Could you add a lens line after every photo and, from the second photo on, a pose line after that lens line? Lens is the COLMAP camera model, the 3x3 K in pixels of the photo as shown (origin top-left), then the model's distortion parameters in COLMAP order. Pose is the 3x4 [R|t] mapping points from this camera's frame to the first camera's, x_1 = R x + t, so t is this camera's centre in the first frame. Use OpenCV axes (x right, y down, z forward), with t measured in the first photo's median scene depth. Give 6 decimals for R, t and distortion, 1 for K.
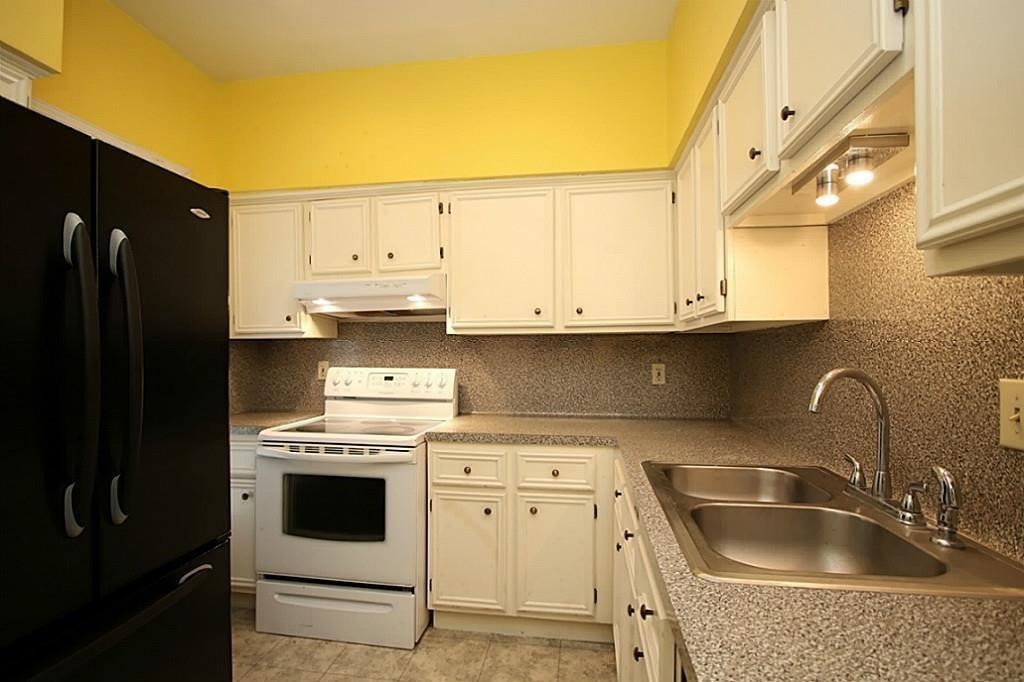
lens RADIAL K [[494.9, 0, 512.4], [0, 494.9, 343.9], [0, 0, 1]] dist [-0.014604, 0.001794]
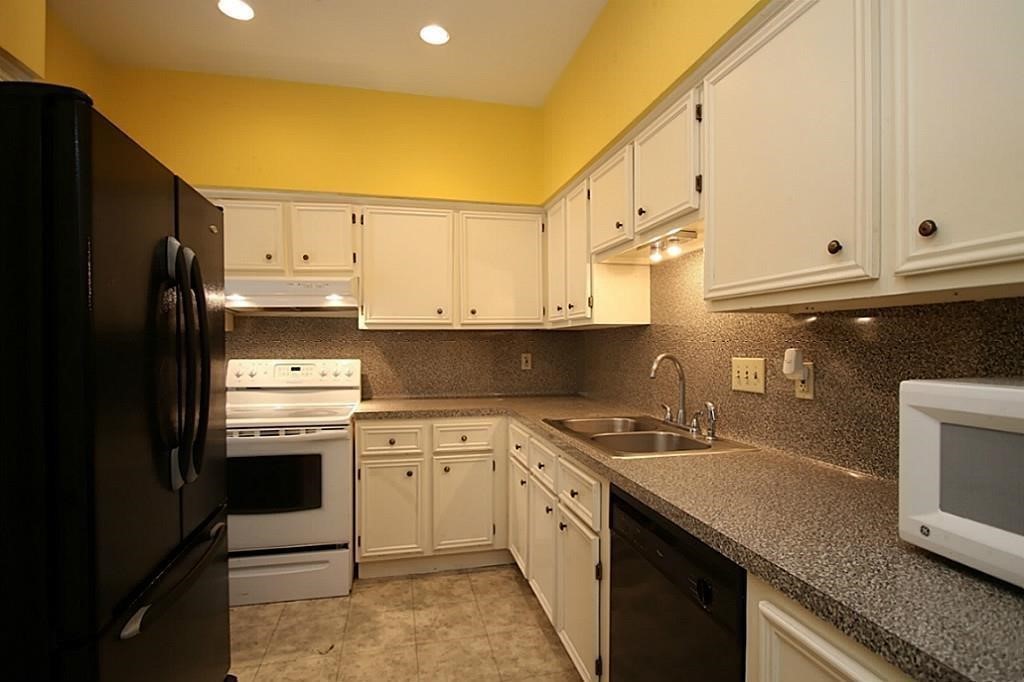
lens RADIAL K [[514.8, 0, 516.6], [0, 514.8, 342.1], [0, 0, 1]] dist [0.003902, 0.002377]
pose [[0.929650, -0.000050, 0.368444, -0.273362], [-0.004788, 0.999914, 0.012216, -0.006959], [-0.368412, -0.013121, 0.929570, -0.288161]]
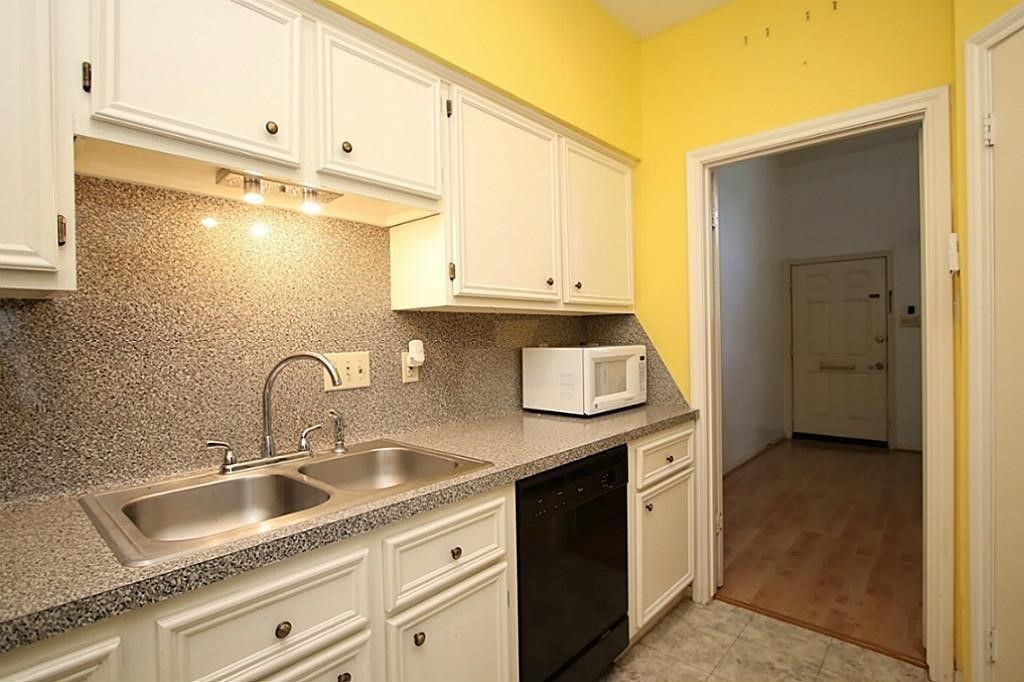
lens RADIAL K [[514.8, 0, 506.5], [0, 514.8, 341.9], [0, 0, 1]] dist [0.003902, 0.002377]
pose [[-0.832433, 0.007757, 0.554072, -0.247198], [0.007995, 0.999966, -0.001987, 0.015485], [-0.554068, 0.002776, -0.832467, 0.918459]]
